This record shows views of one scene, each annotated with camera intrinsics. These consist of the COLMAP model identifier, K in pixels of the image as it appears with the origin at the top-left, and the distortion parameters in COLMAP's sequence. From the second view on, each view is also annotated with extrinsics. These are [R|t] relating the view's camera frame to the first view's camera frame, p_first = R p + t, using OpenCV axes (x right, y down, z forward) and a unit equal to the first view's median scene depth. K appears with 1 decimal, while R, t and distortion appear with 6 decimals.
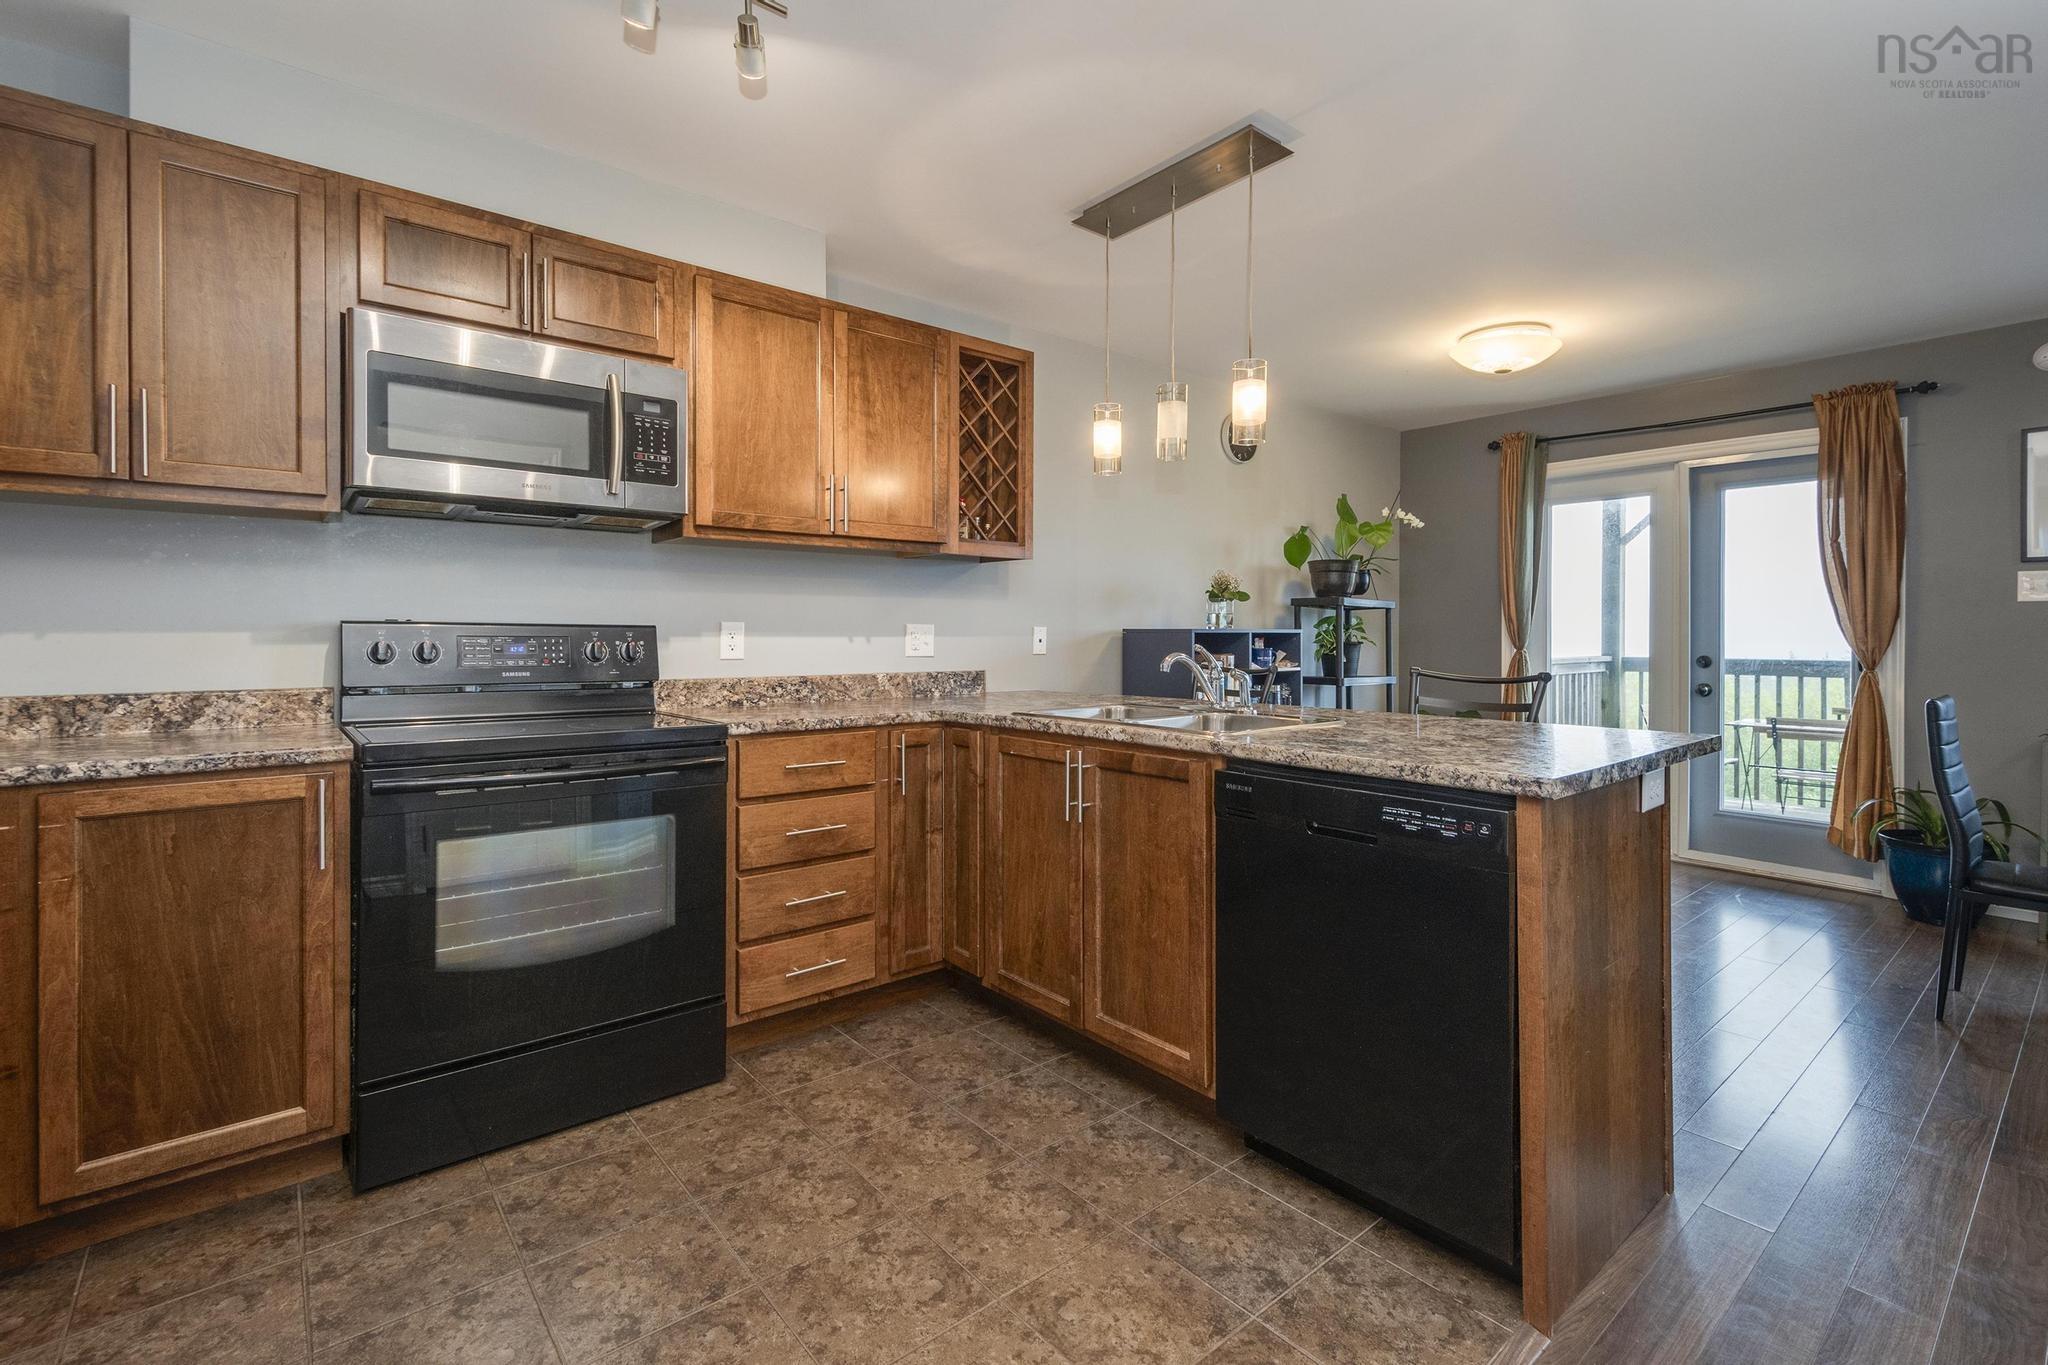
lens RADIAL K [[925.0, 0, 1031.9], [0, 925.0, 634.2], [0, 0, 1]] dist [0.015370, -0.001174]
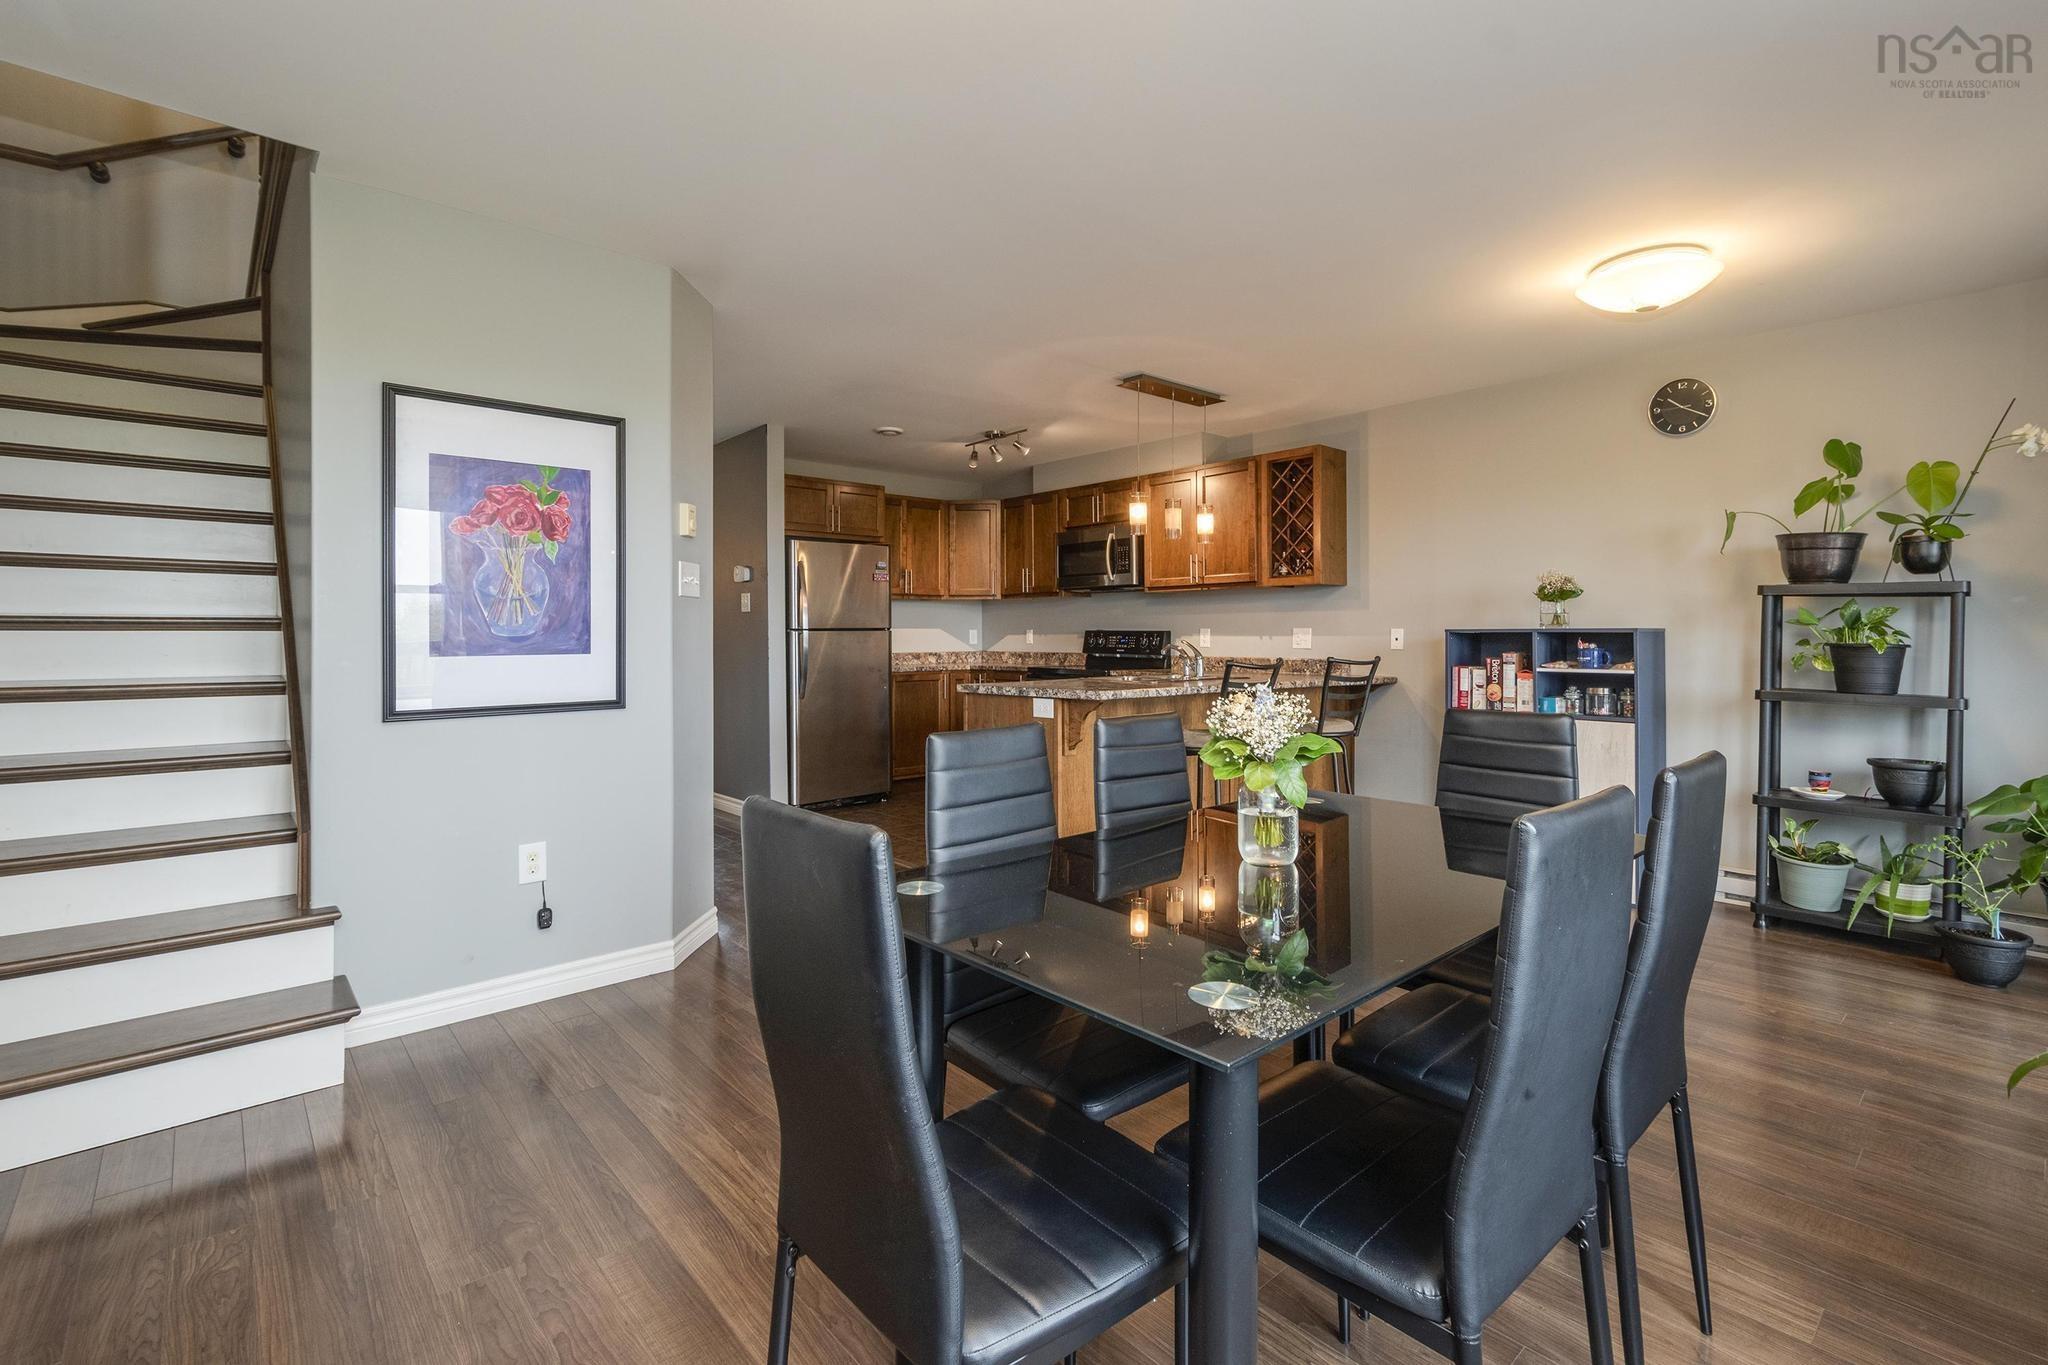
lens RADIAL K [[926.5, 0, 1028.9], [0, 926.5, 620.1], [0, 0, 1]] dist [-0.001304, -0.000818]
pose [[0.025210, -0.019335, -0.999495, 2.125907], [-0.001897, 0.999810, -0.019389, 0.009957], [0.999680, 0.002385, 0.025169, 0.719129]]
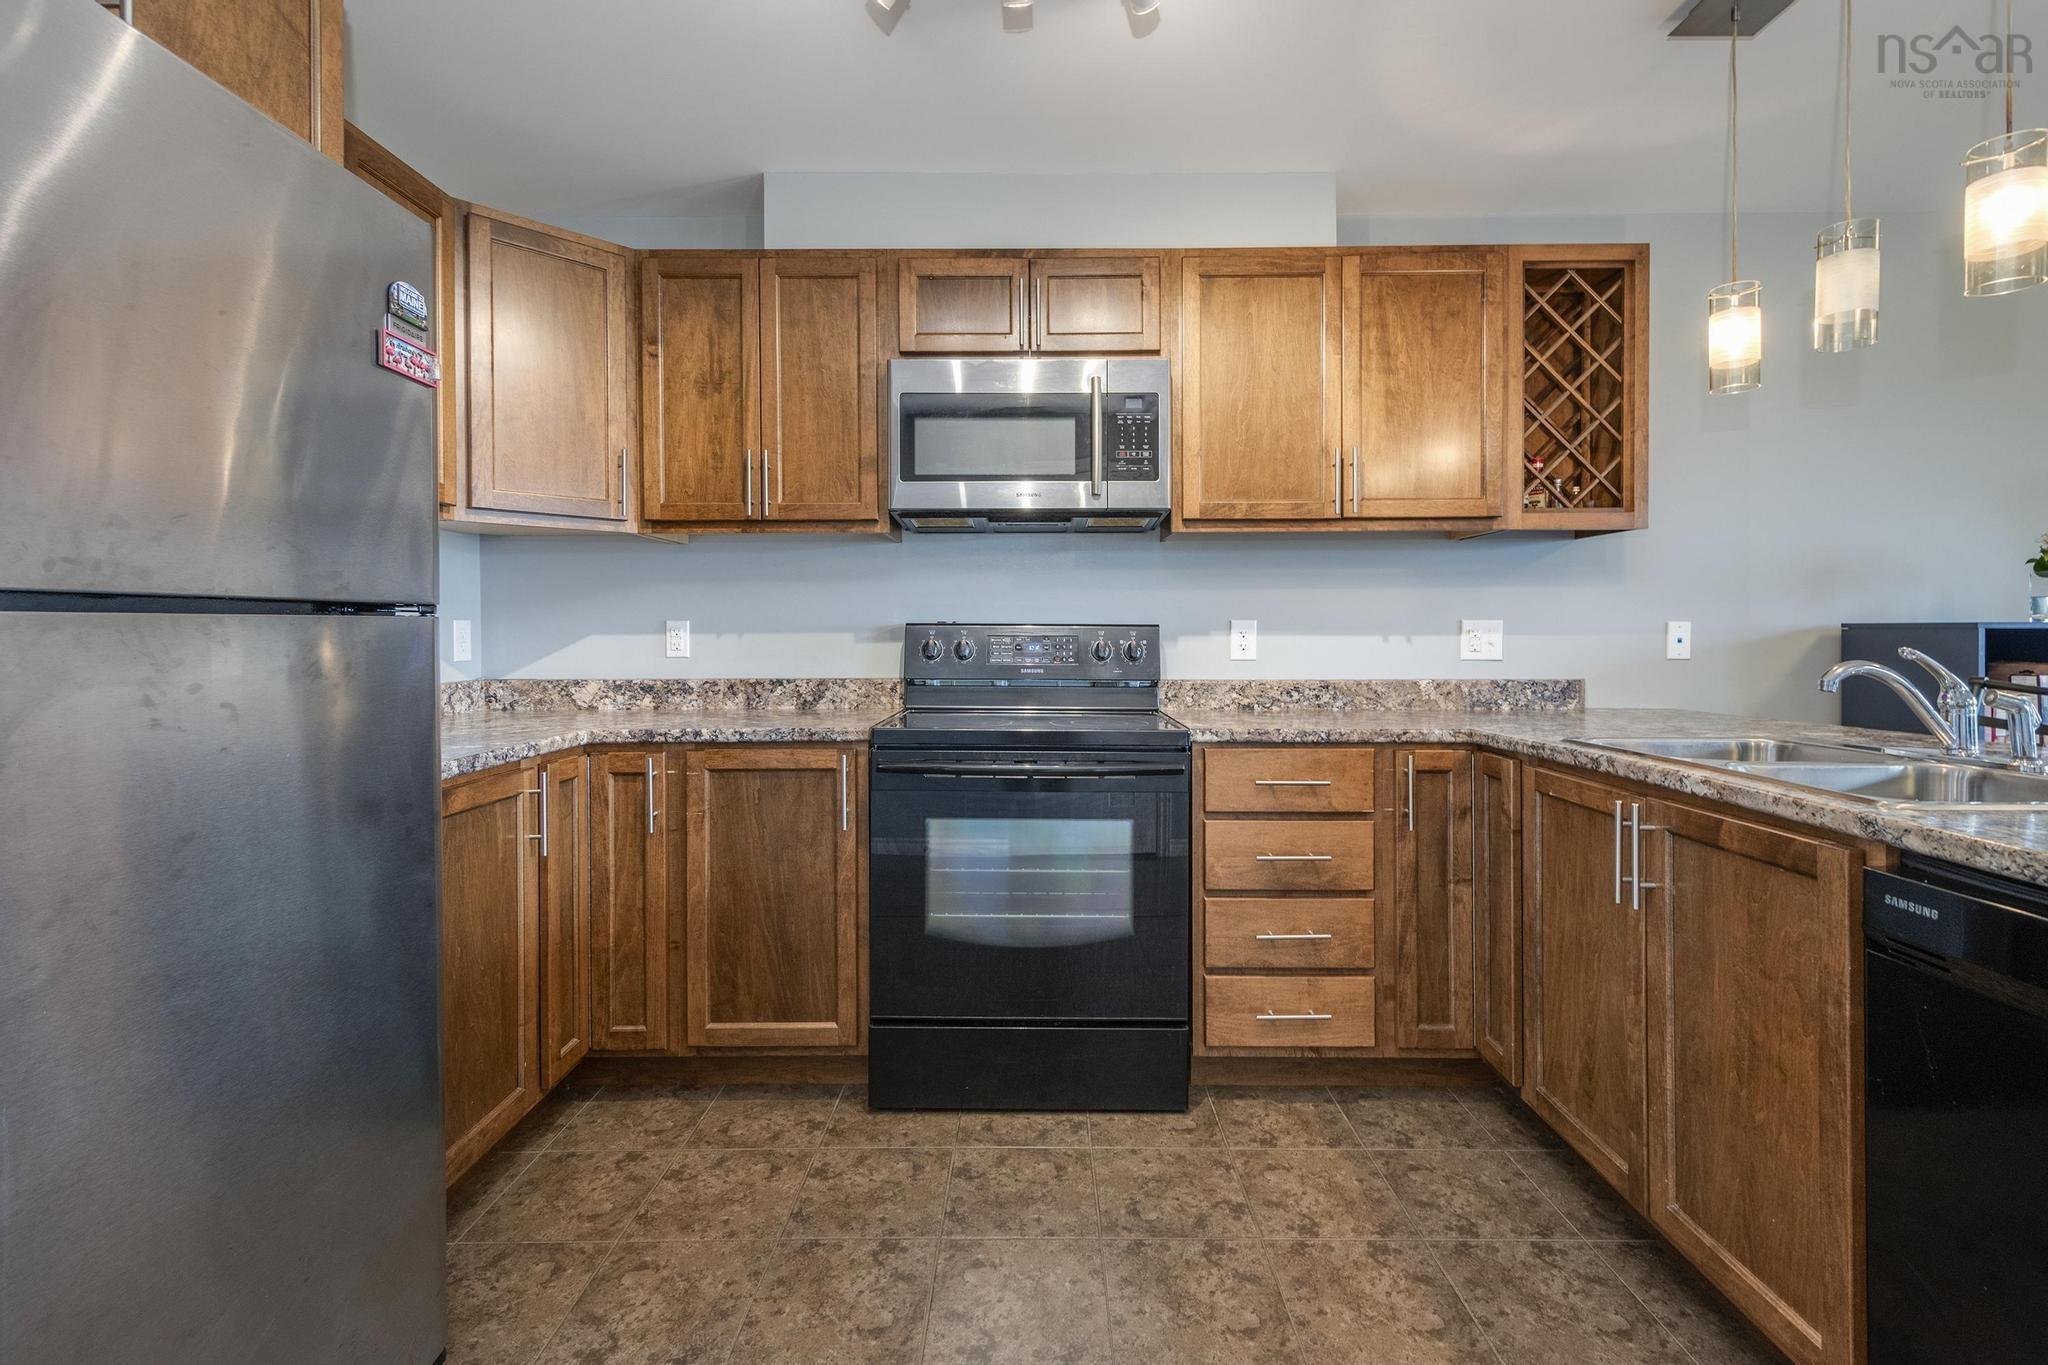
lens RADIAL K [[925.0, 0, 1031.9], [0, 925.0, 634.2], [0, 0, 1]] dist [0.015370, -0.001174]
pose [[0.765361, -0.002522, -0.643596, 0.146280], [0.003233, 0.999995, -0.000074, 0.000565], [0.643593, -0.002024, 0.765365, 0.185272]]
